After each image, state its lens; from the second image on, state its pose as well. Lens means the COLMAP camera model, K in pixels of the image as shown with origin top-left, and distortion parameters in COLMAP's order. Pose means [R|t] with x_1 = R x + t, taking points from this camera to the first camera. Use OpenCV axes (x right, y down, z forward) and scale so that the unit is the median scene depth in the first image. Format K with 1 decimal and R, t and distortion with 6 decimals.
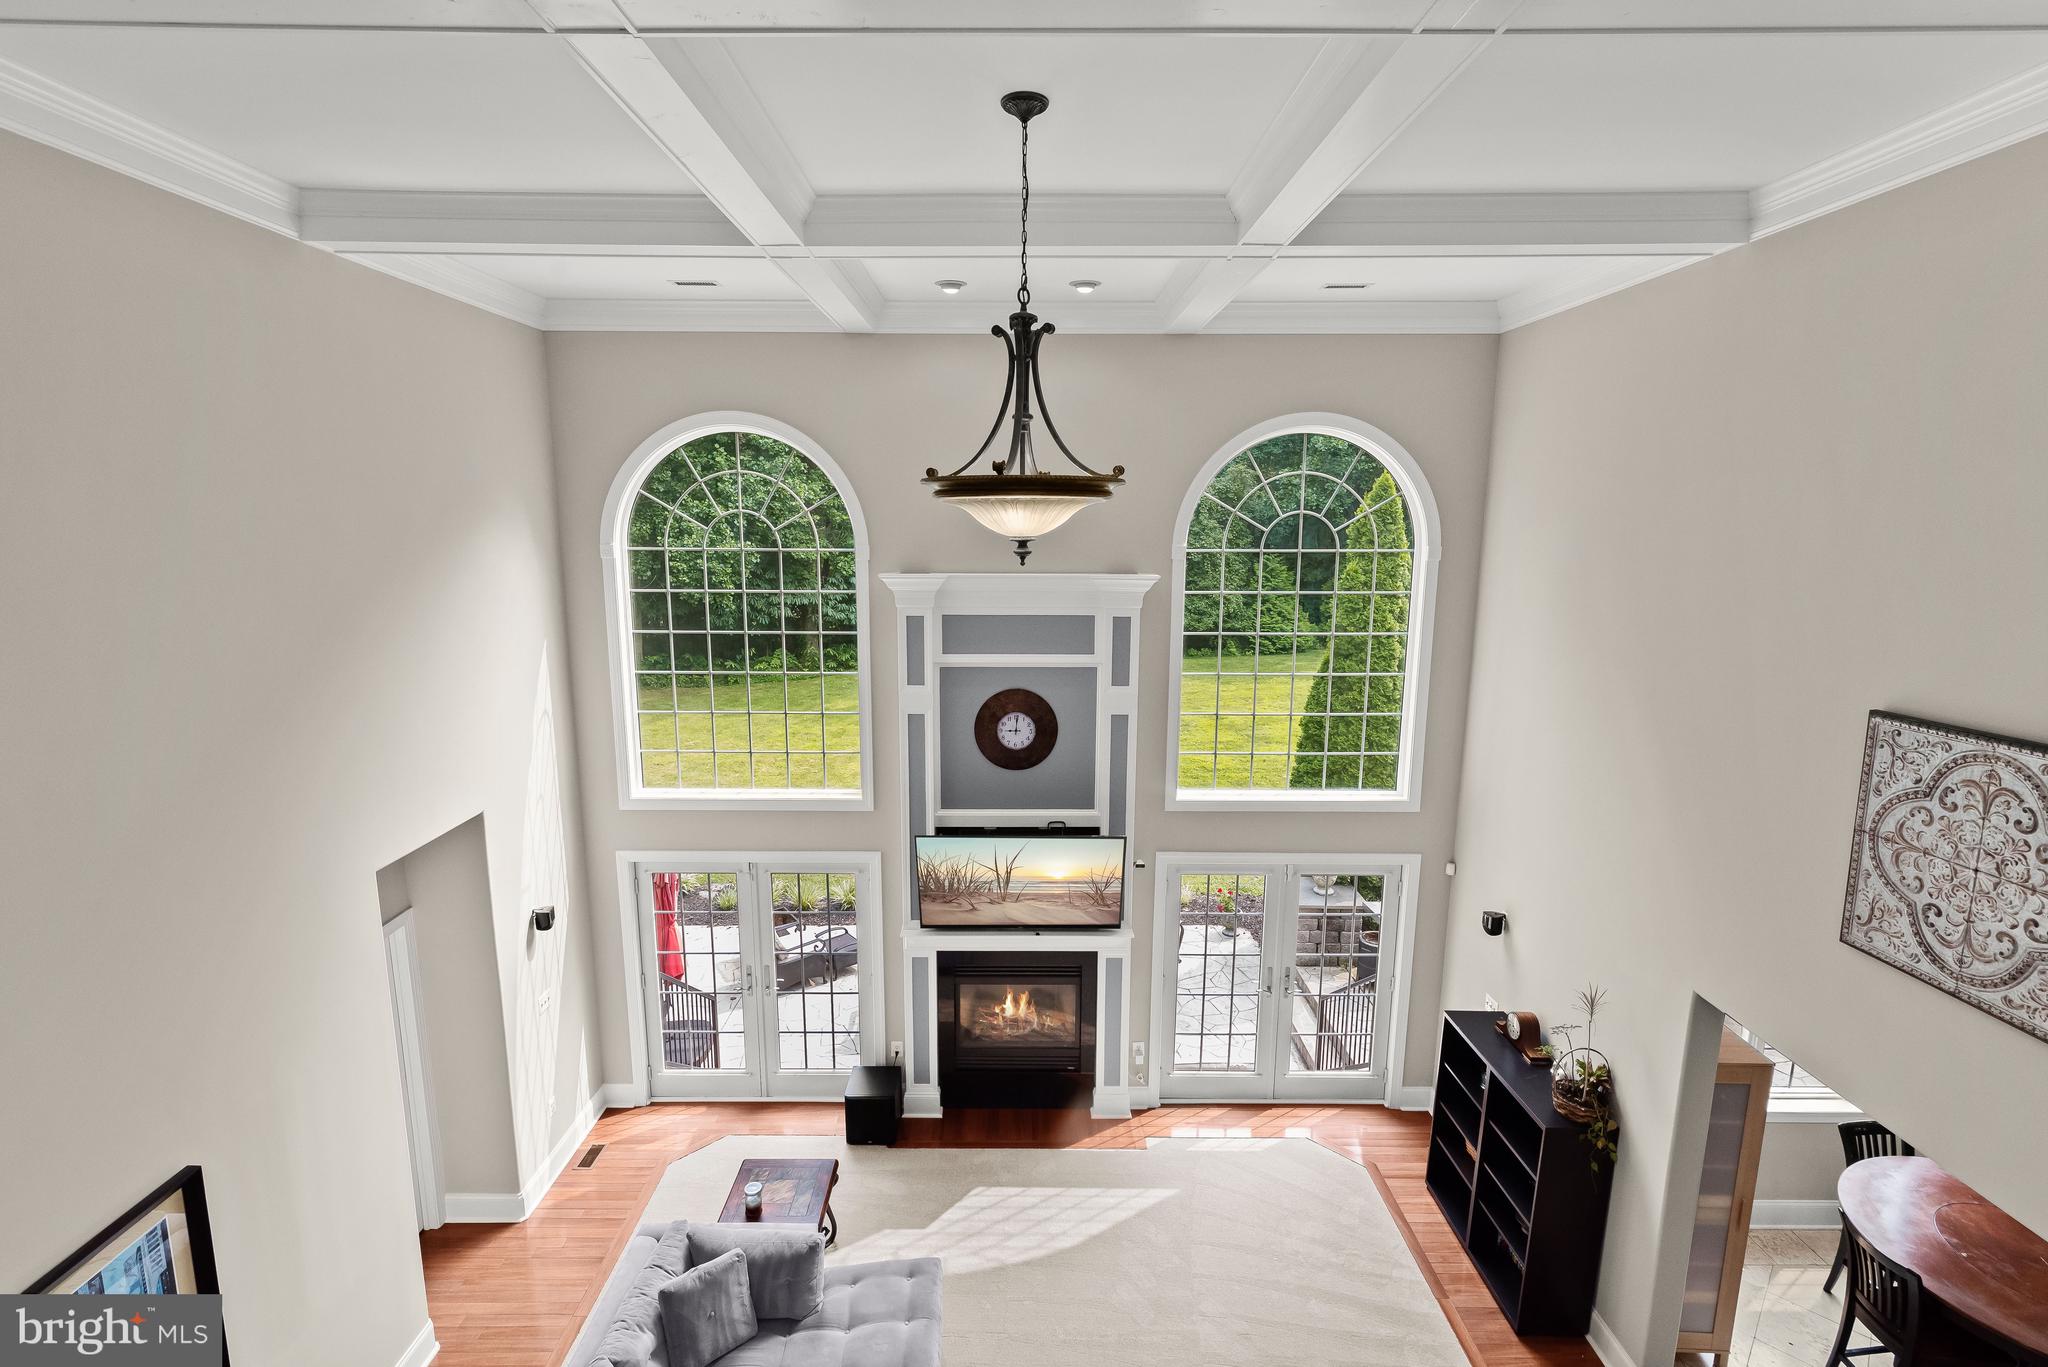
lens RADIAL K [[935.7, 0, 1013.7], [0, 935.7, 691.8], [0, 0, 1]] dist [-0.000234, 0.002053]
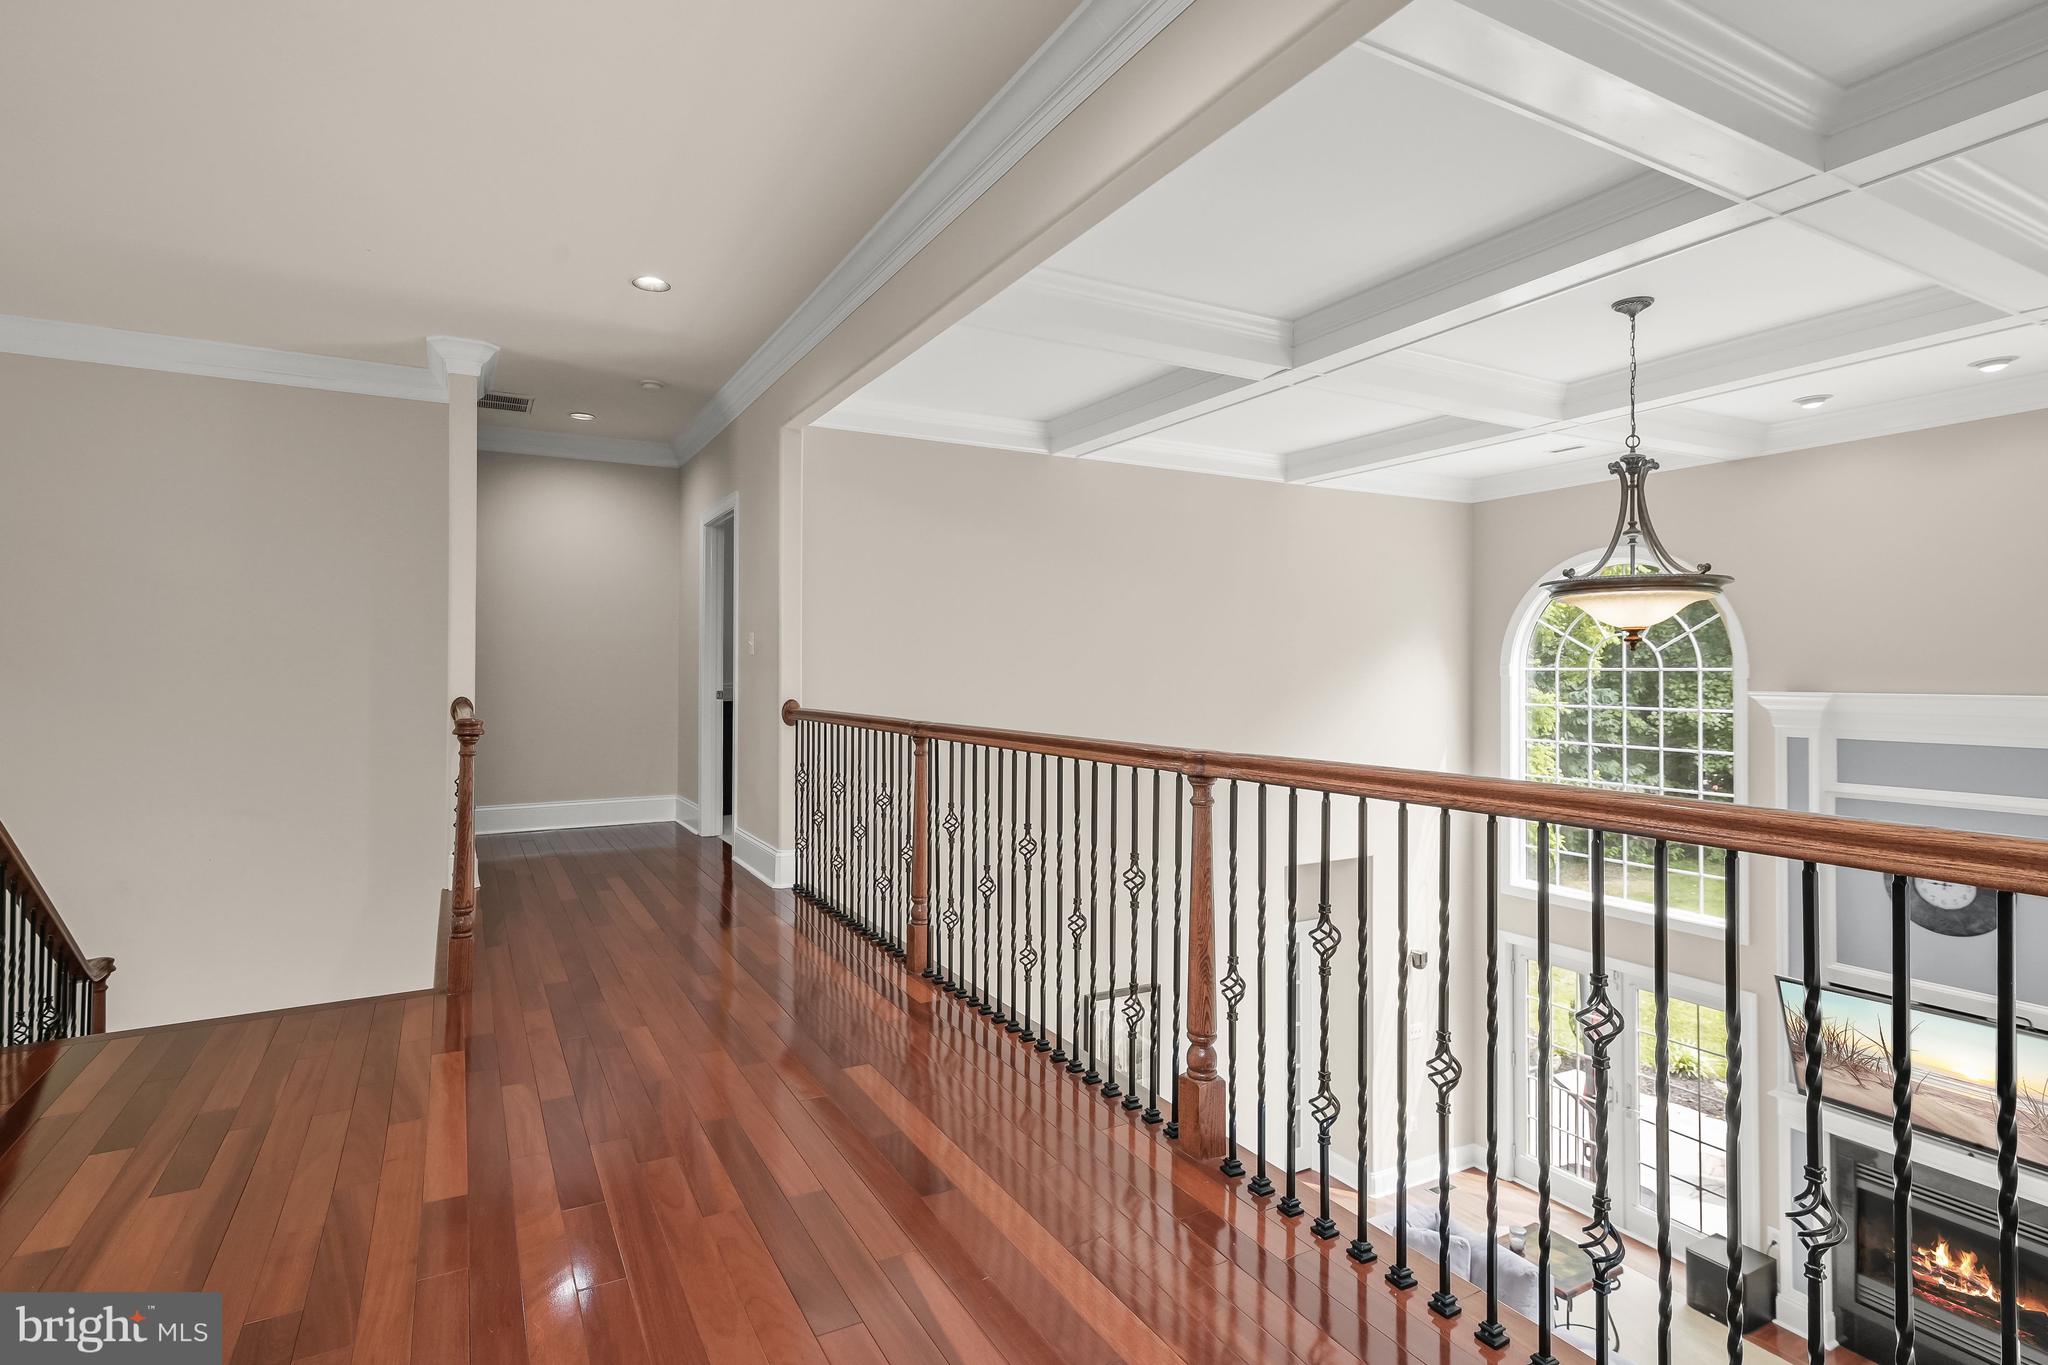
lens RADIAL K [[1034.7, 0, 1027.0], [0, 1034.7, 674.7], [0, 0, 1]] dist [0.018706, -0.000955]
pose [[0.483791, -0.001035, -0.875183, 0.480764], [-0.164812, 0.982000, -0.092267, 0.088934], [0.859525, 0.188878, 0.474912, -0.185265]]
